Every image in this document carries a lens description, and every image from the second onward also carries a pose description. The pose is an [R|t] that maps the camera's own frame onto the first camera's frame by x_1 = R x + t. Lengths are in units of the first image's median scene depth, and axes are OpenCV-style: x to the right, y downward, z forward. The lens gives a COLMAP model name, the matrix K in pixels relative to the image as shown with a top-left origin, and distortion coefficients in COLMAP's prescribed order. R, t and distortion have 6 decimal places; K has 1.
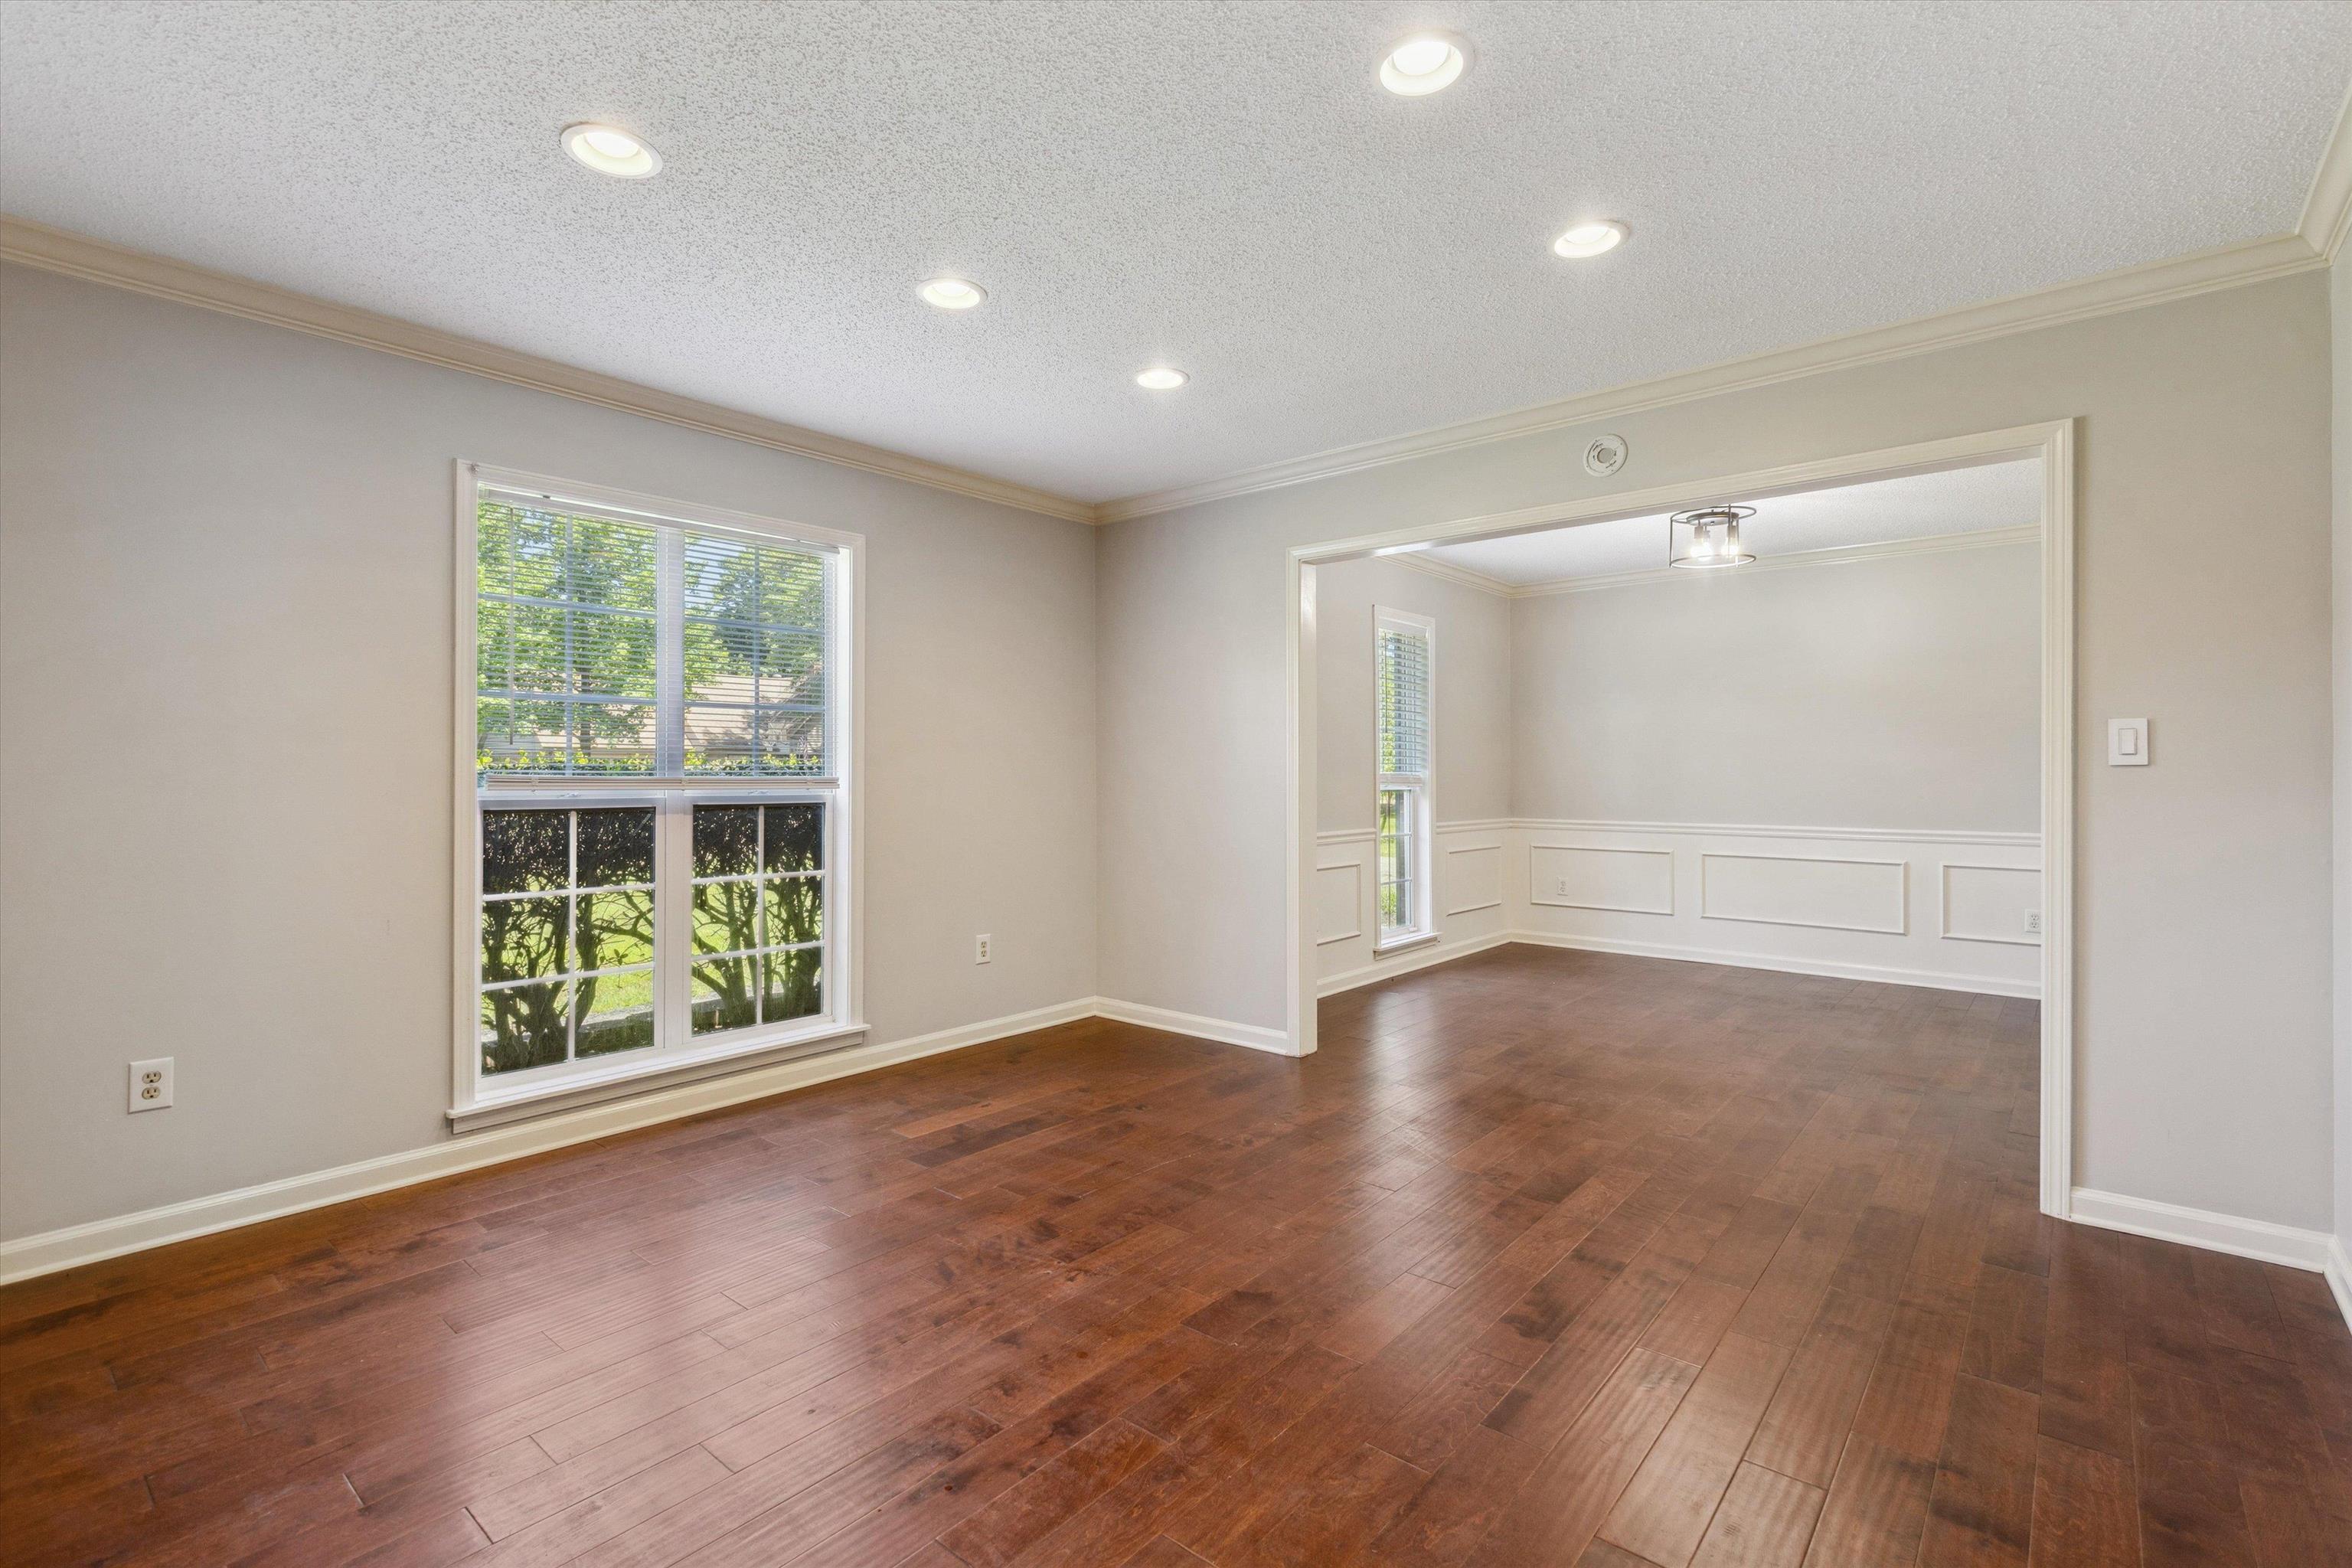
lens RADIAL K [[1059.7, 0, 1169.2], [0, 1059.7, 768.3], [0, 0, 1]] dist [0.002540, 0.000648]
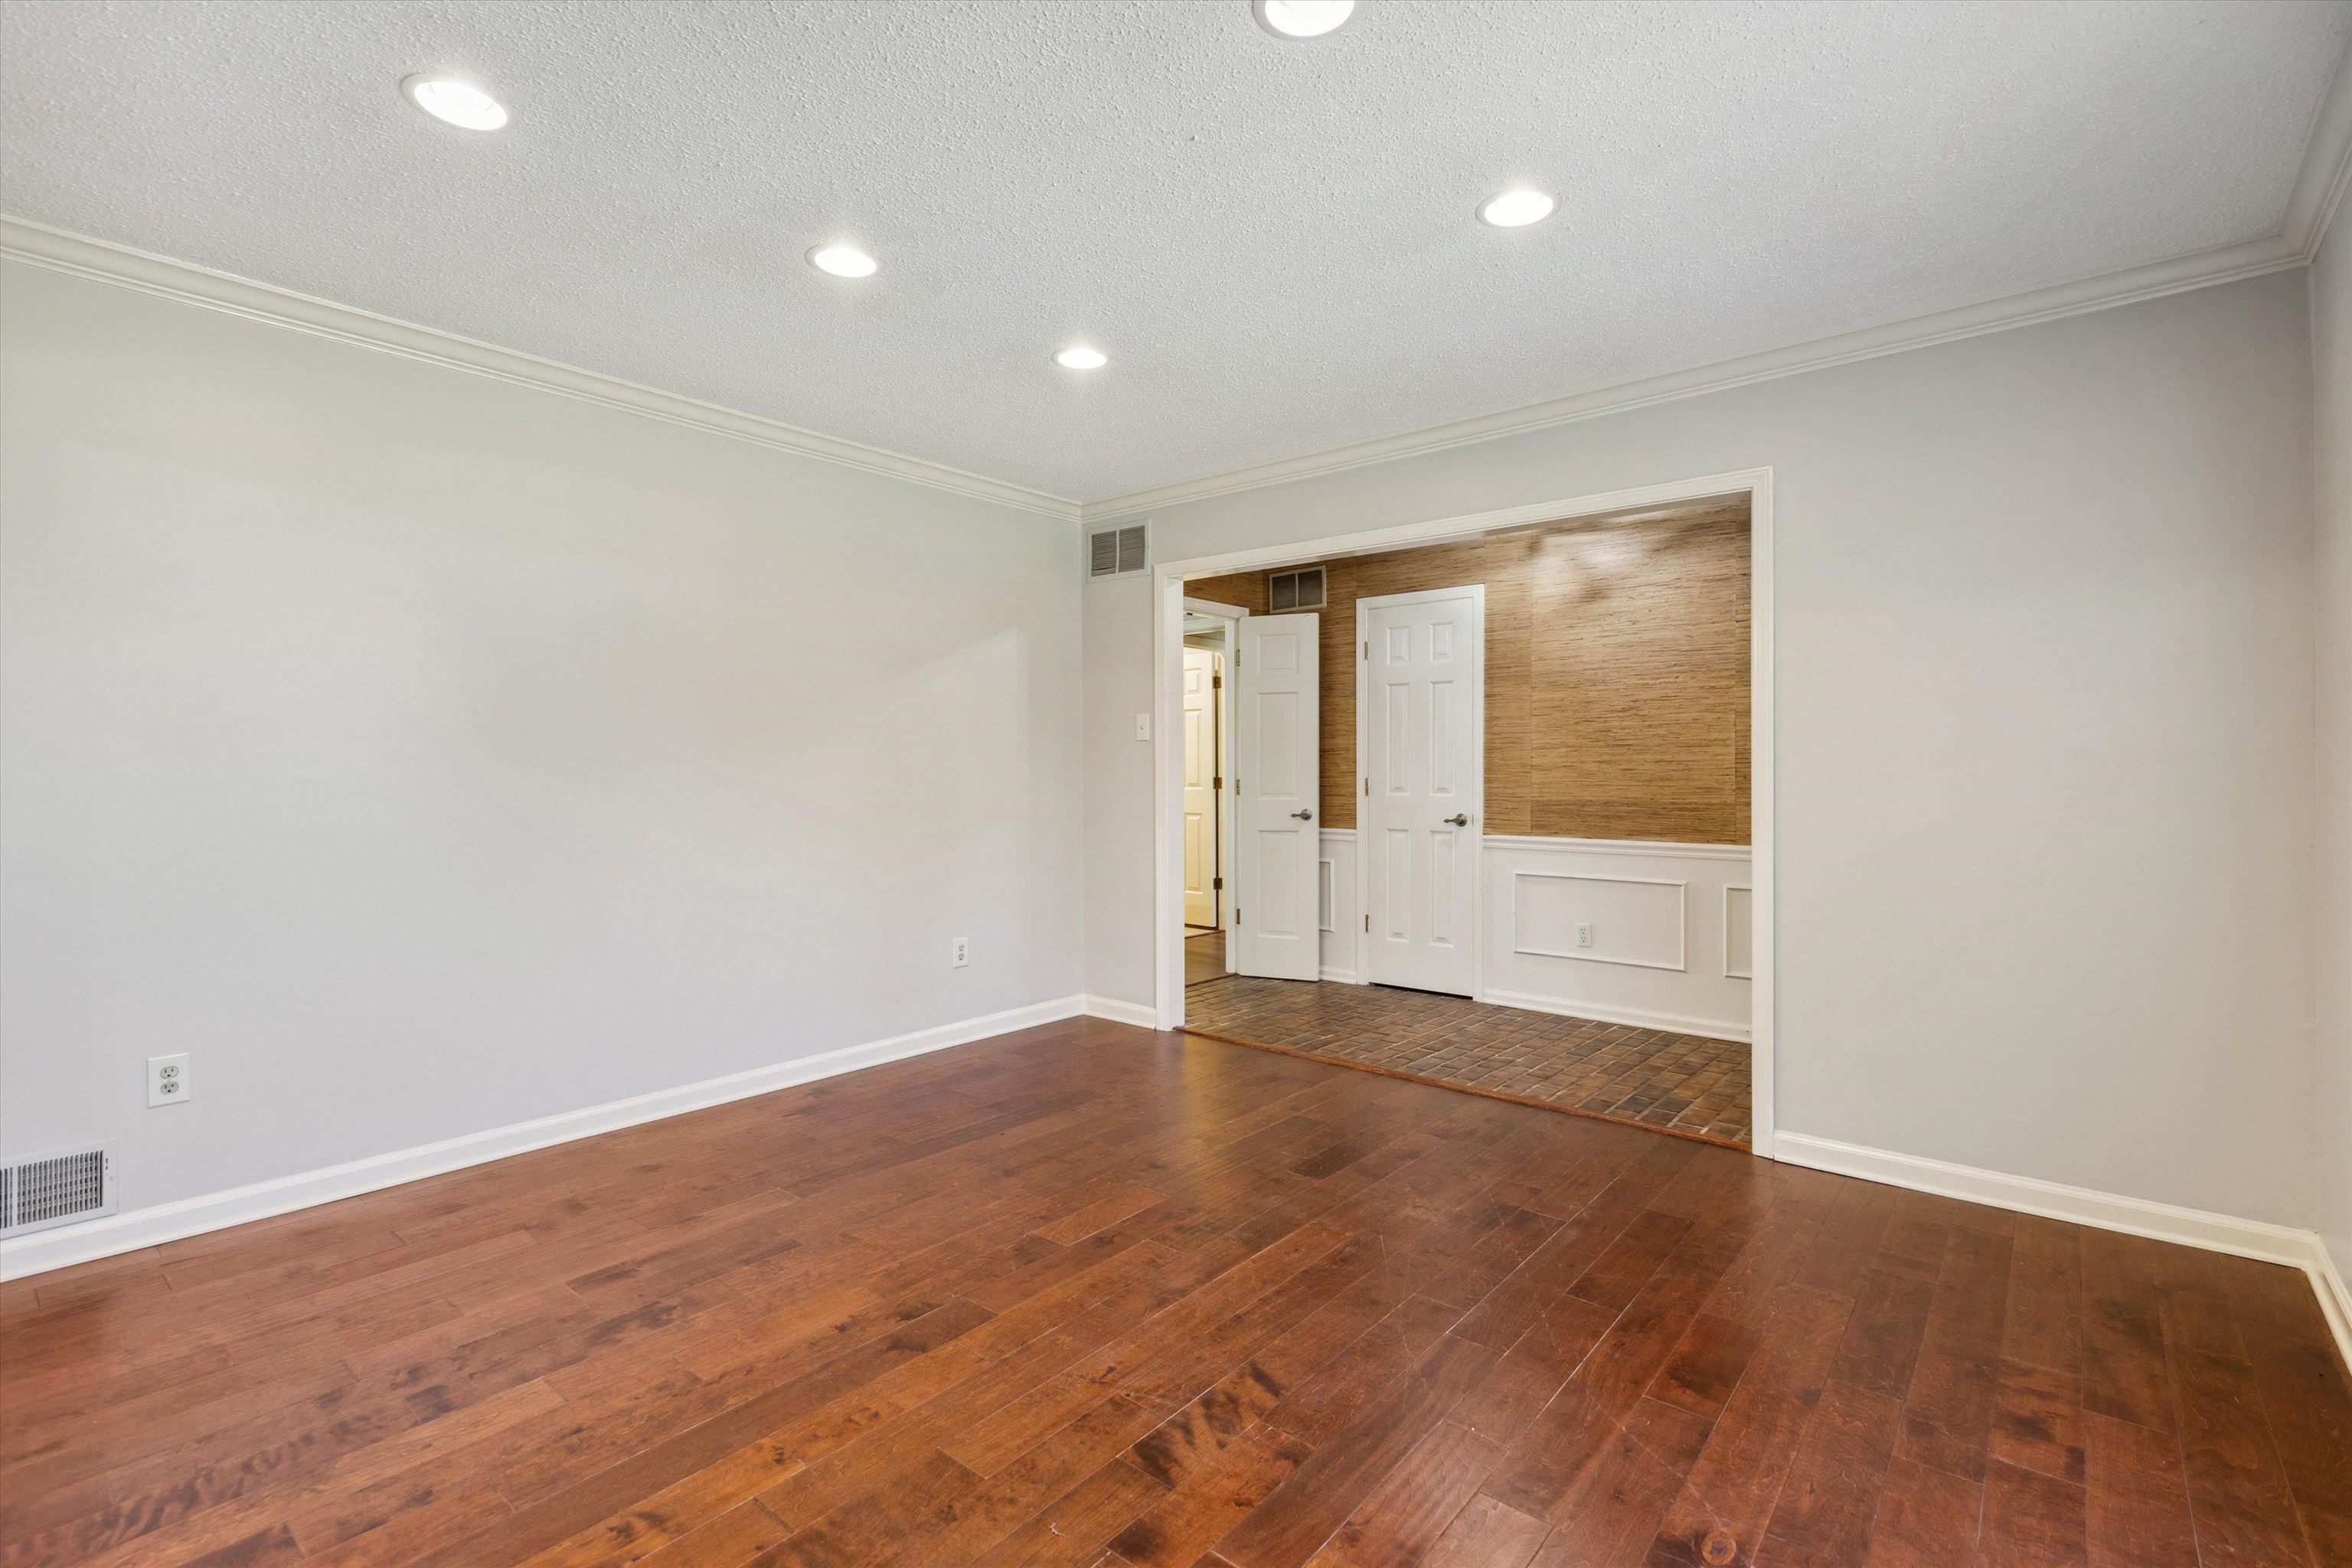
lens RADIAL K [[1059.7, 0, 1187.1], [0, 1059.7, 783.3], [0, 0, 1]] dist [0.002540, 0.000648]
pose [[-0.999729, 0.001713, -0.023204, -0.088506], [0.001517, 0.999963, 0.008489, 0.004142], [0.023218, 0.008452, -0.999695, 1.212165]]
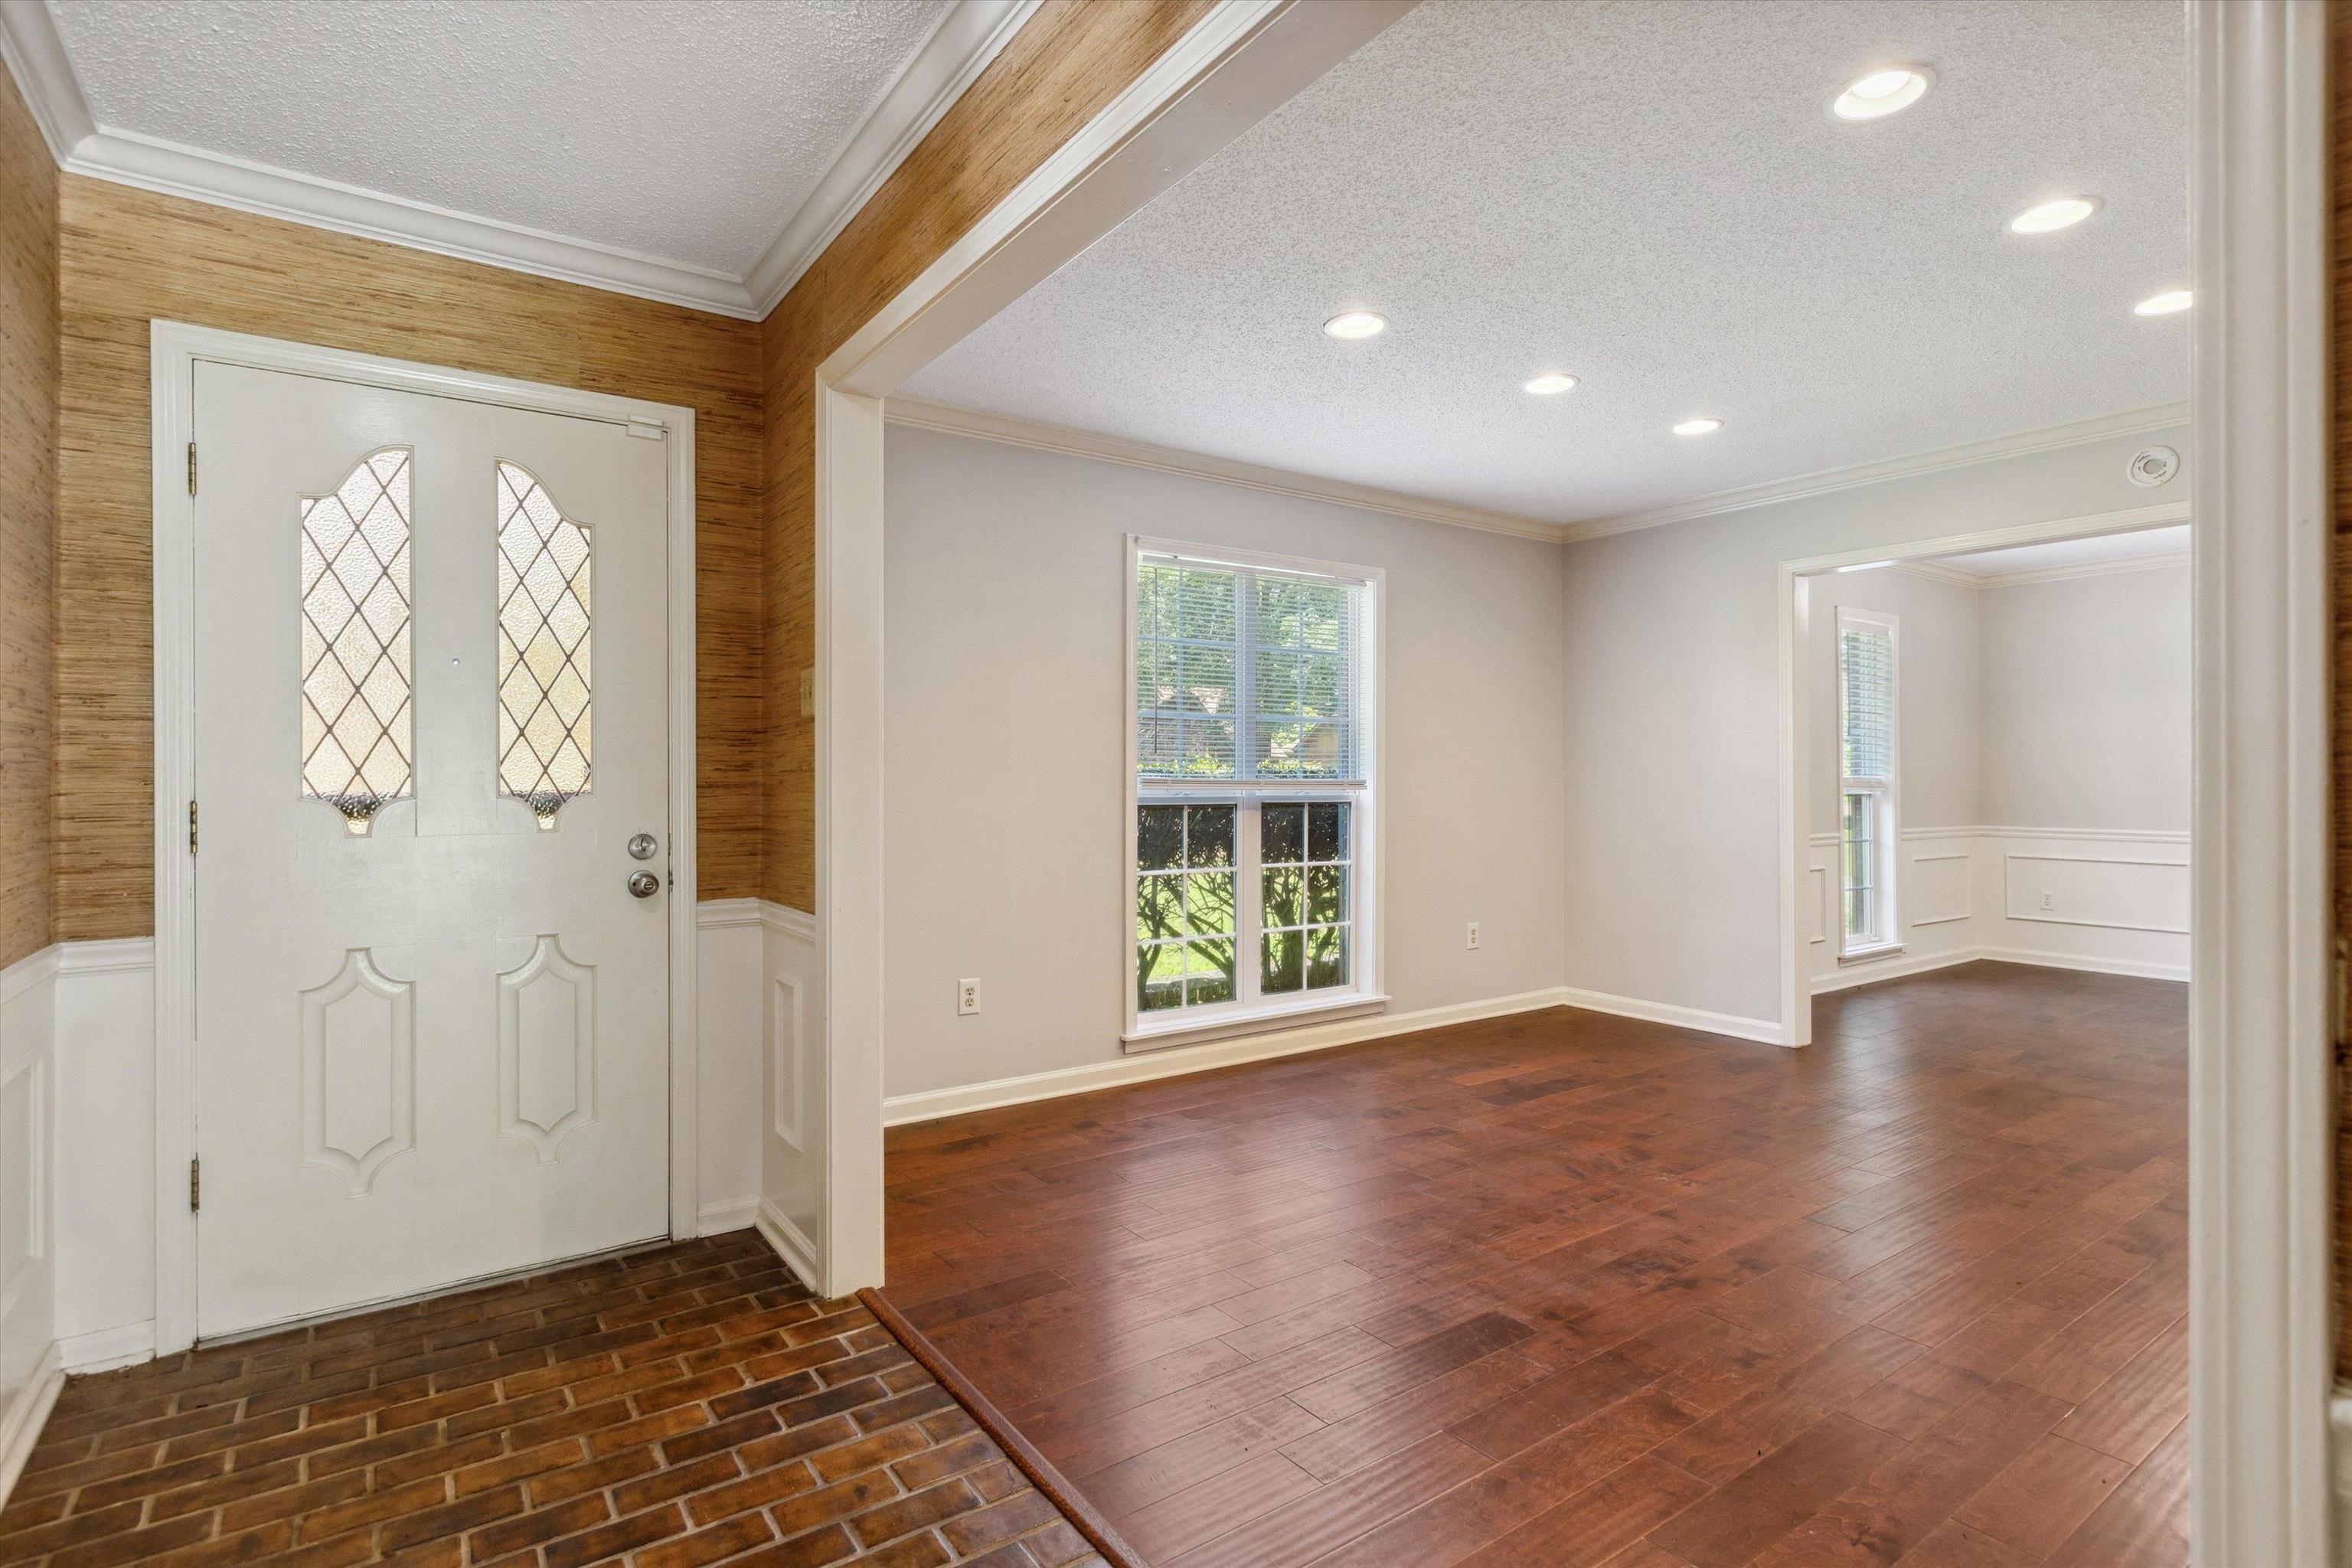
lens RADIAL K [[1155.6, 0, 1177.7], [0, 1155.6, 771.6], [0, 0, 1]] dist [-0.003899, 0.002388]
pose [[0.969859, 0.000926, -0.243665, -0.224363], [-0.000604, 0.999999, 0.001398, -0.002551], [0.243666, -0.001208, 0.969858, -0.299650]]
